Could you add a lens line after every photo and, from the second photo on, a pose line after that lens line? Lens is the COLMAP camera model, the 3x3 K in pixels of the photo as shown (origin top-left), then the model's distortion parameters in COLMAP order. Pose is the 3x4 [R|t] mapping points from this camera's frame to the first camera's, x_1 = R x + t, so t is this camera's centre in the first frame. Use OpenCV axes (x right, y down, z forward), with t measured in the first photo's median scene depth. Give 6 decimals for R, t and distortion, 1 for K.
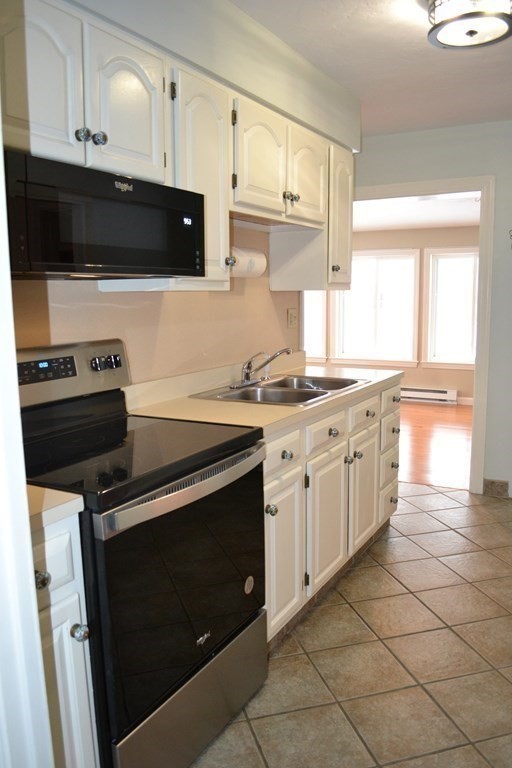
lens RADIAL K [[623.0, 0, 254.4], [0, 623.0, 401.7], [0, 0, 1]] dist [-0.095811, 0.039514]
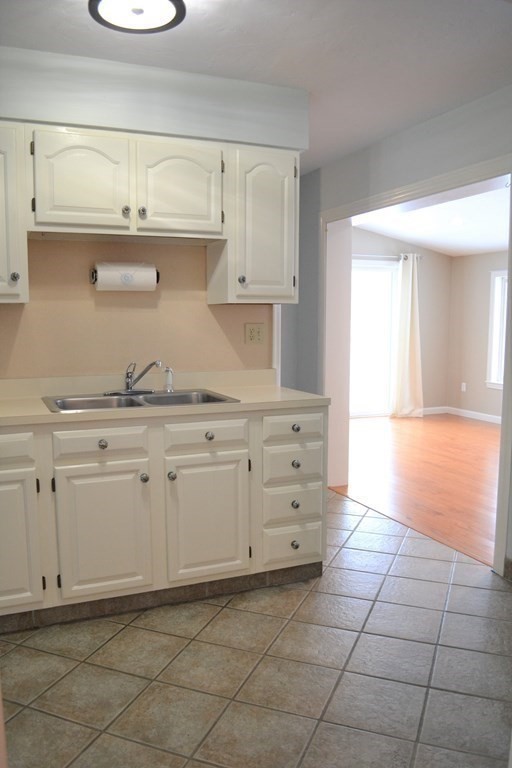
lens RADIAL K [[623.0, 0, 254.4], [0, 623.0, 401.7], [0, 0, 1]] dist [-0.095811, 0.039514]
pose [[0.792144, 0.090831, -0.603537, 0.849325], [-0.110790, 0.993835, 0.004159, -0.045463], [0.600194, 0.063571, 0.797324, 0.330152]]
